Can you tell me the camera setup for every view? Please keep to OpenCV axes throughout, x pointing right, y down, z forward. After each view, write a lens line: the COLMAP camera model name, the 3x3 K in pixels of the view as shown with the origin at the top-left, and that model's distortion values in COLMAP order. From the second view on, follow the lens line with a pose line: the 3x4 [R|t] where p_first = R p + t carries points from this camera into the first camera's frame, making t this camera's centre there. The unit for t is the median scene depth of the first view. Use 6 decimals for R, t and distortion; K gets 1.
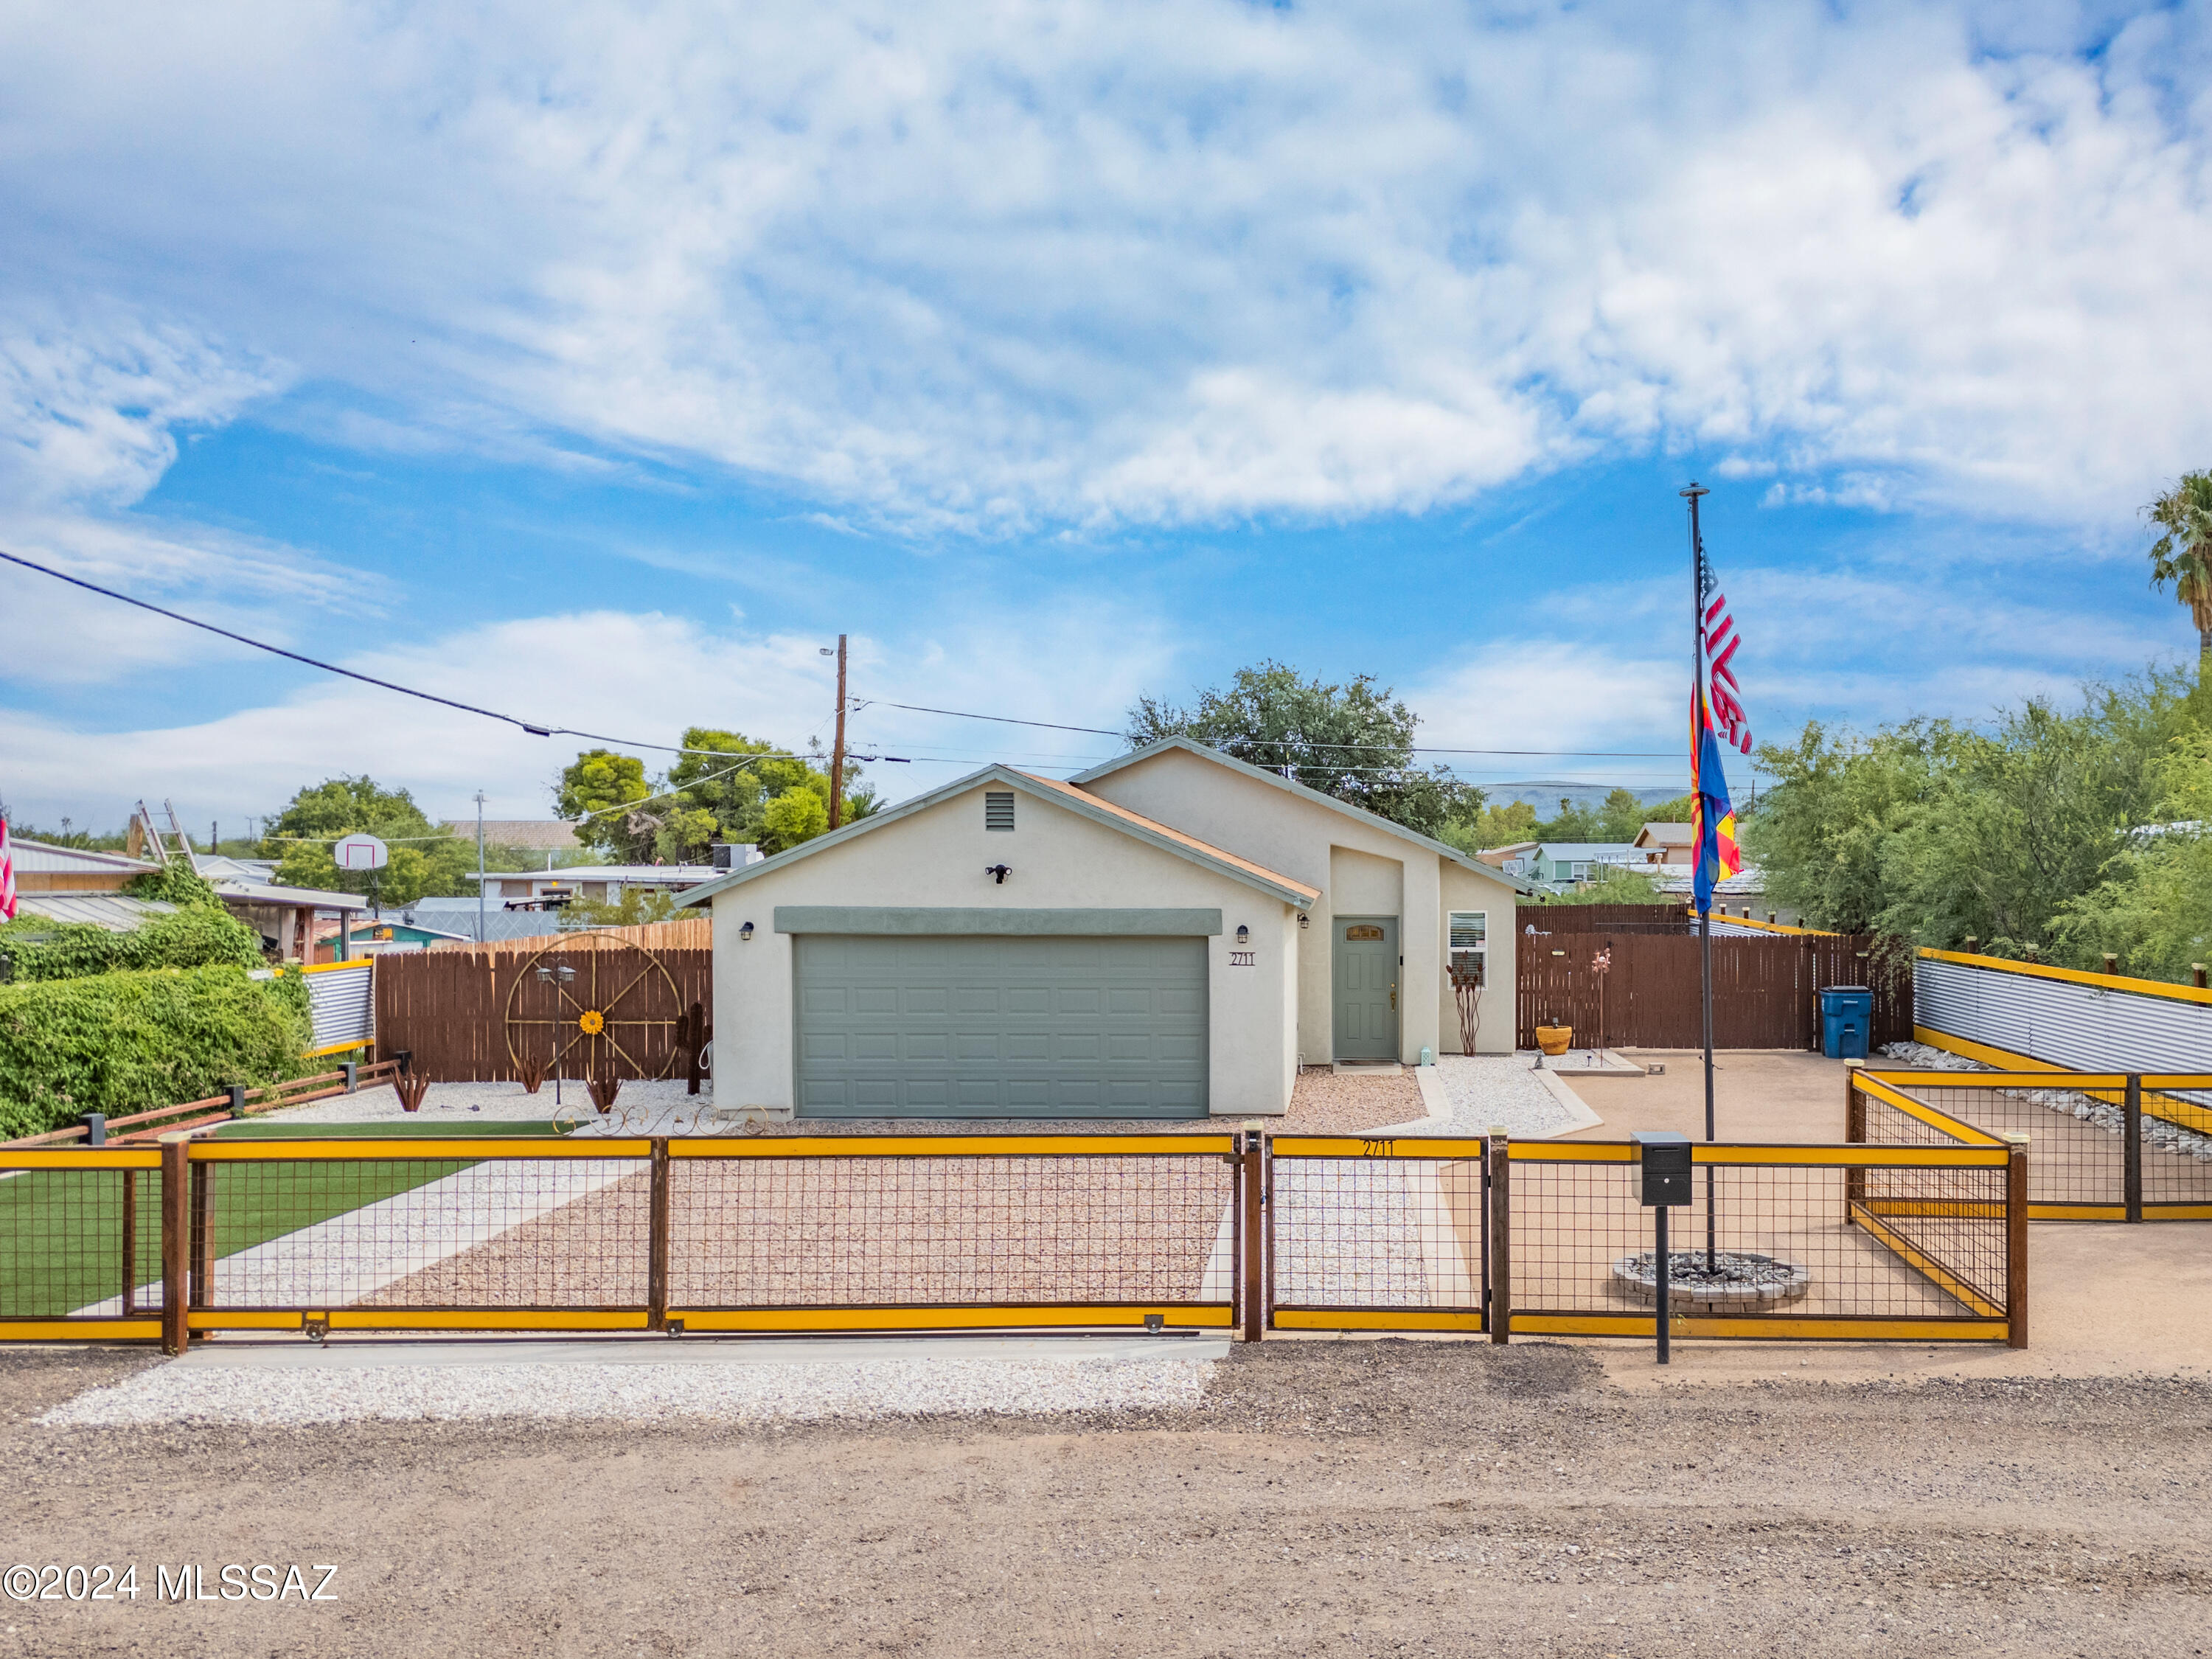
lens RADIAL K [[1814.7, 0, 1237.7], [0, 1814.7, 872.9], [0, 0, 1]] dist [0.094533, -0.100940]
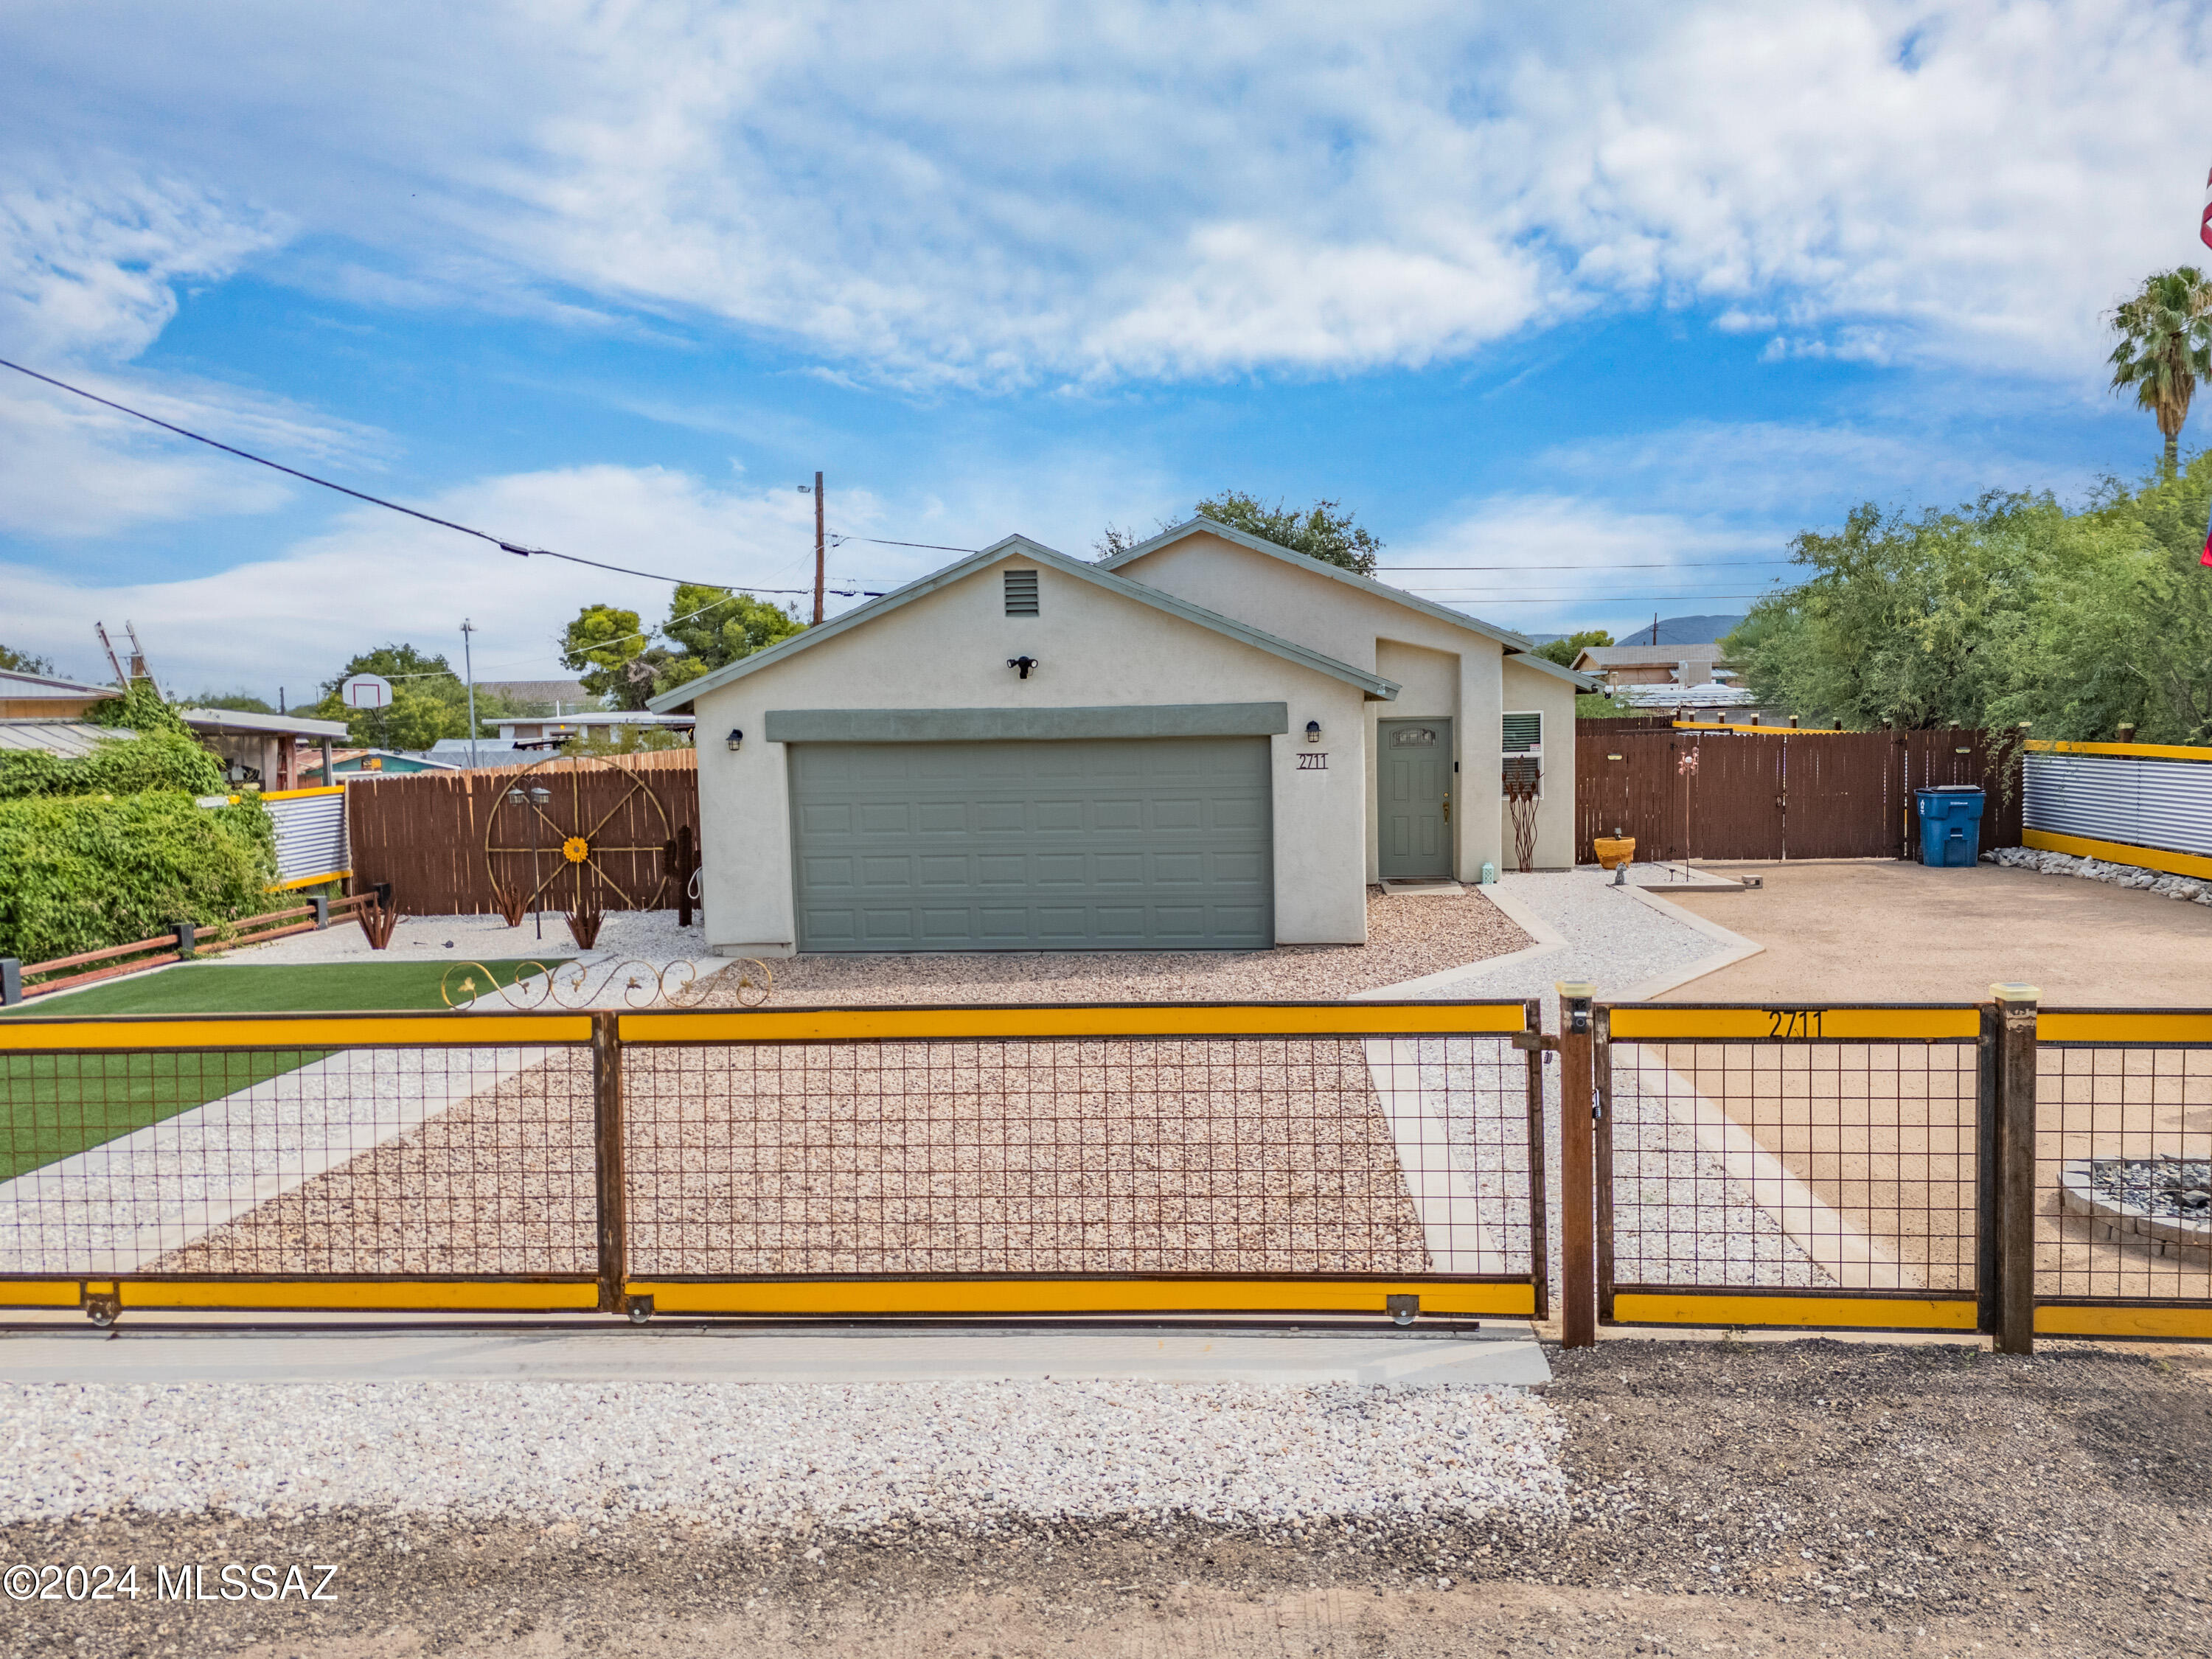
lens RADIAL K [[1599.8, 0, 1071.0], [0, 1599.8, 826.5], [0, 0, 1]] dist [0.092346, -0.098346]
pose [[0.998038, -0.018100, -0.059937, -0.059993], [0.022128, 0.997491, 0.067243, 0.023208], [0.058569, -0.068437, 0.995935, 0.229644]]
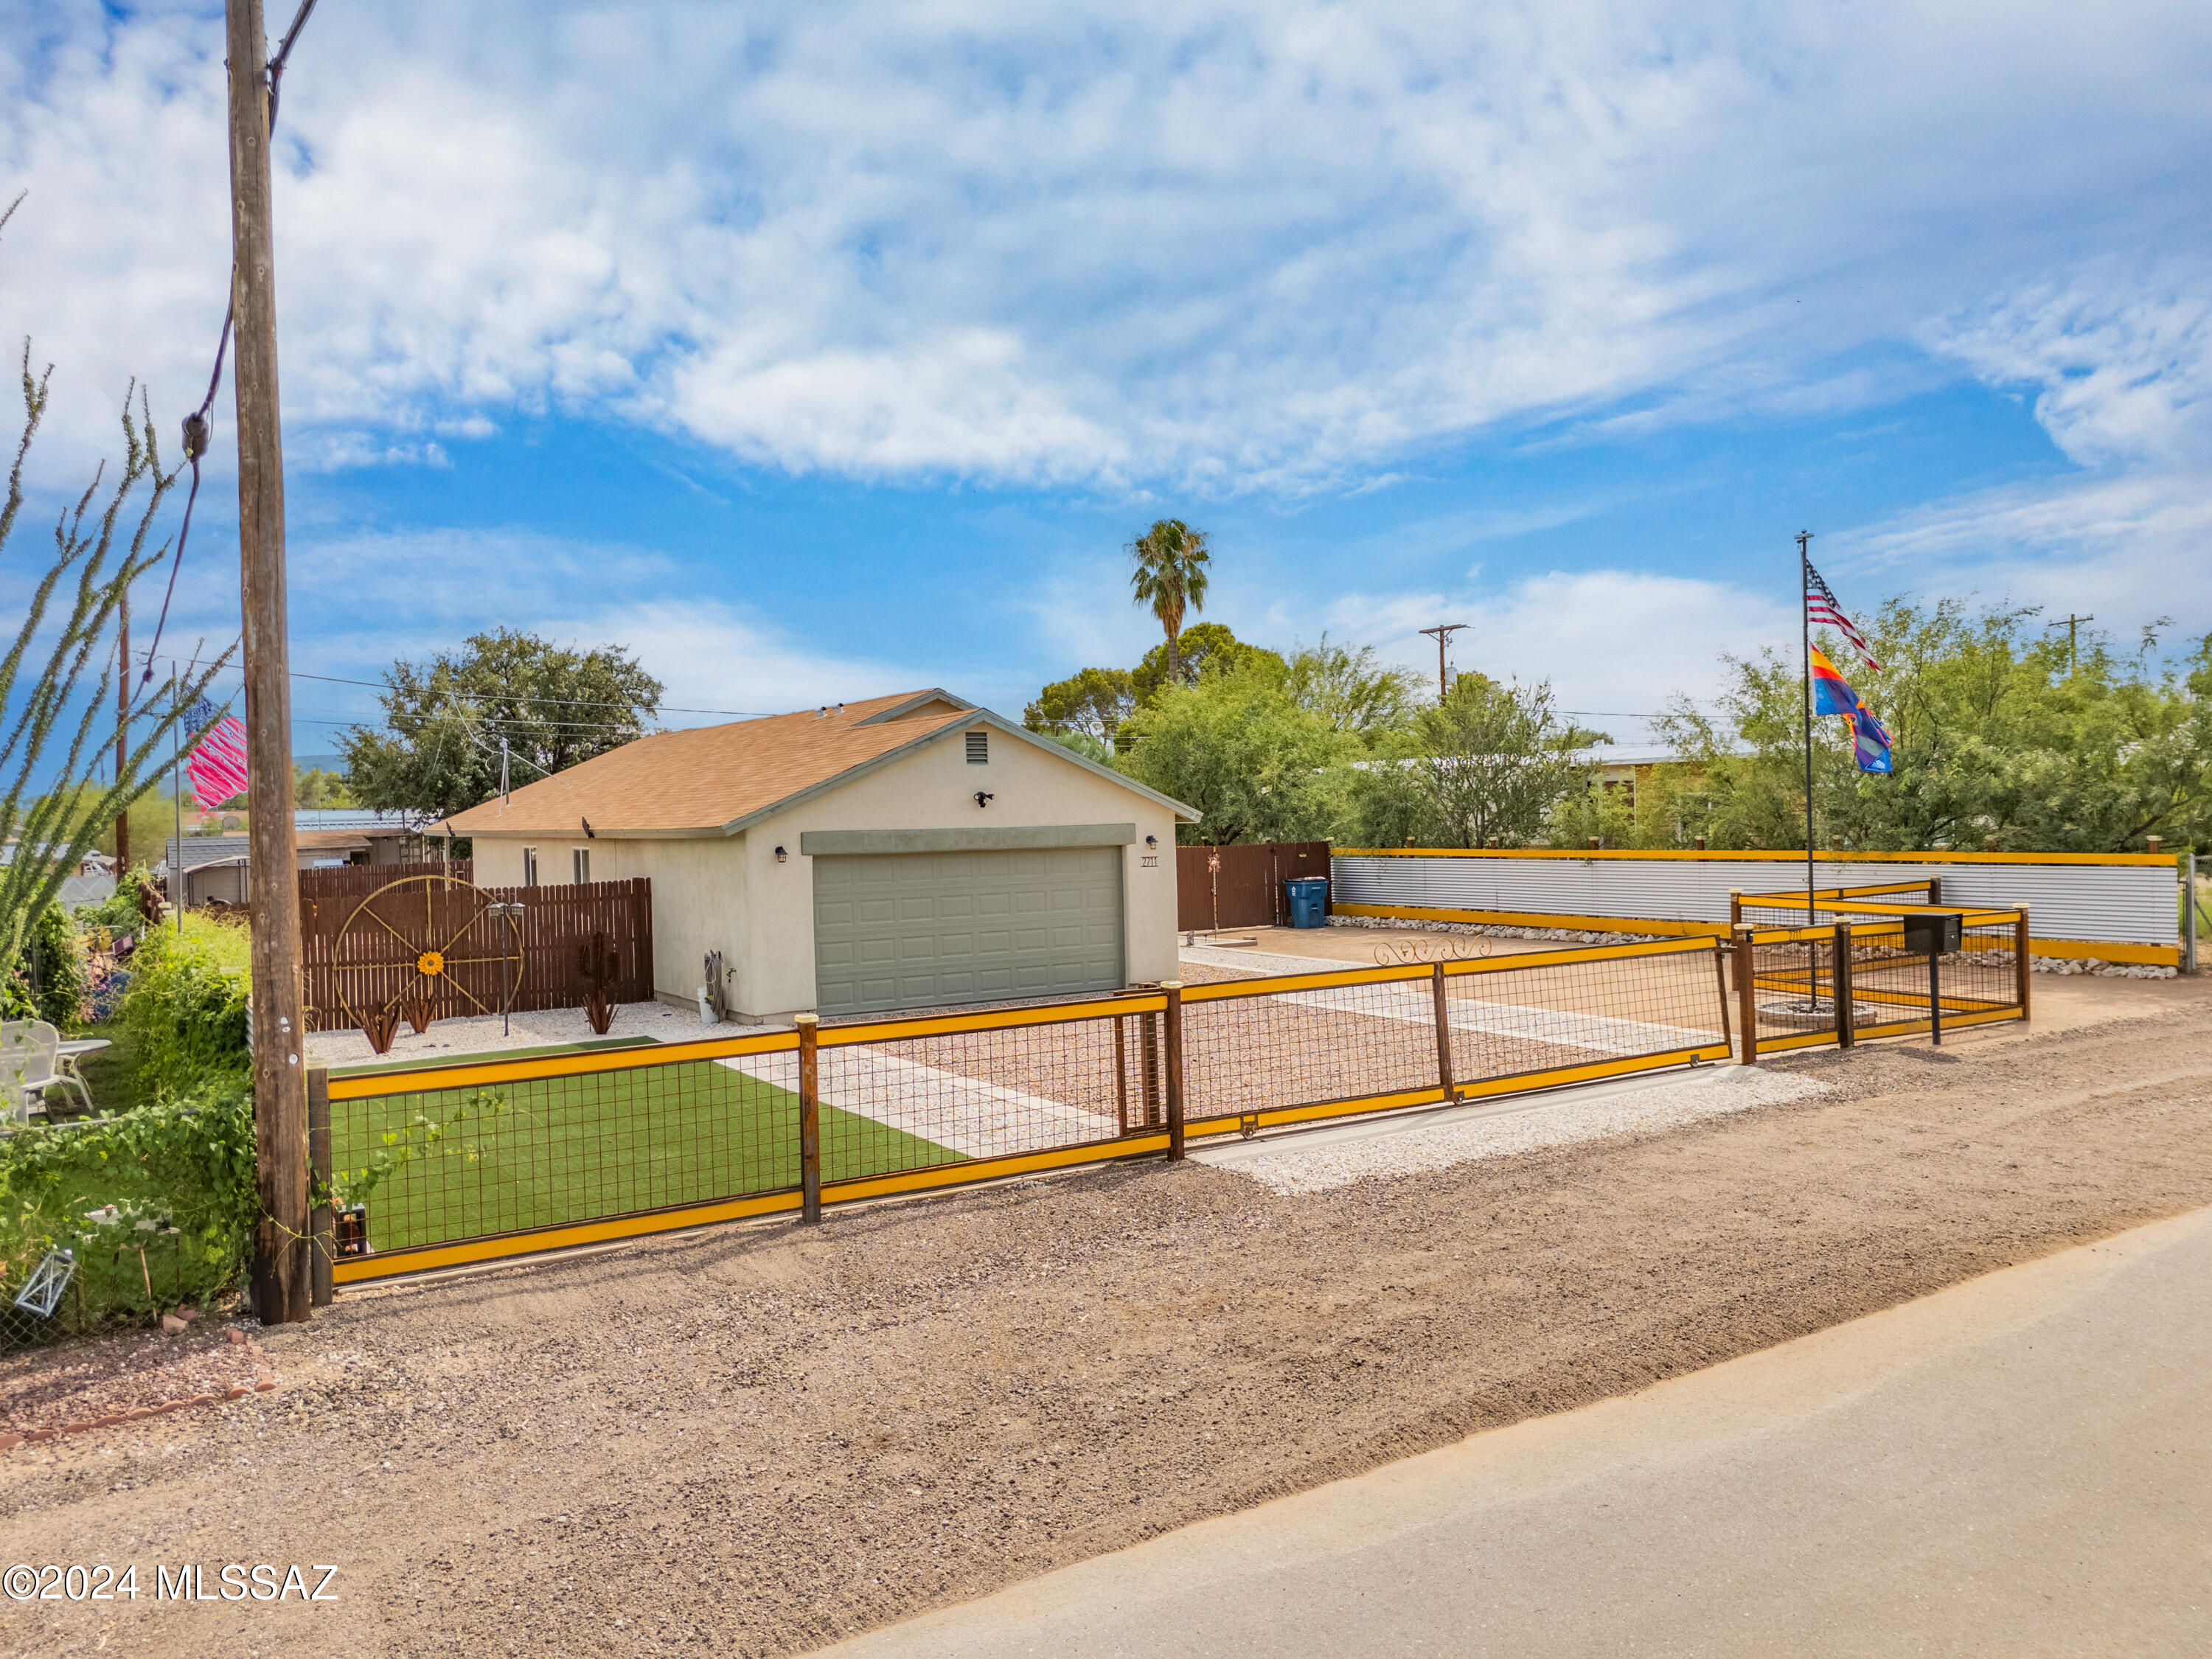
lens RADIAL K [[1599.8, 0, 1071.0], [0, 1599.8, 826.5], [0, 0, 1]] dist [0.092346, -0.098346]
pose [[0.847287, -0.027584, 0.530419, -0.594076], [0.030146, 0.999538, 0.003825, 0.015121], [-0.530280, 0.012749, 0.847727, 0.061834]]
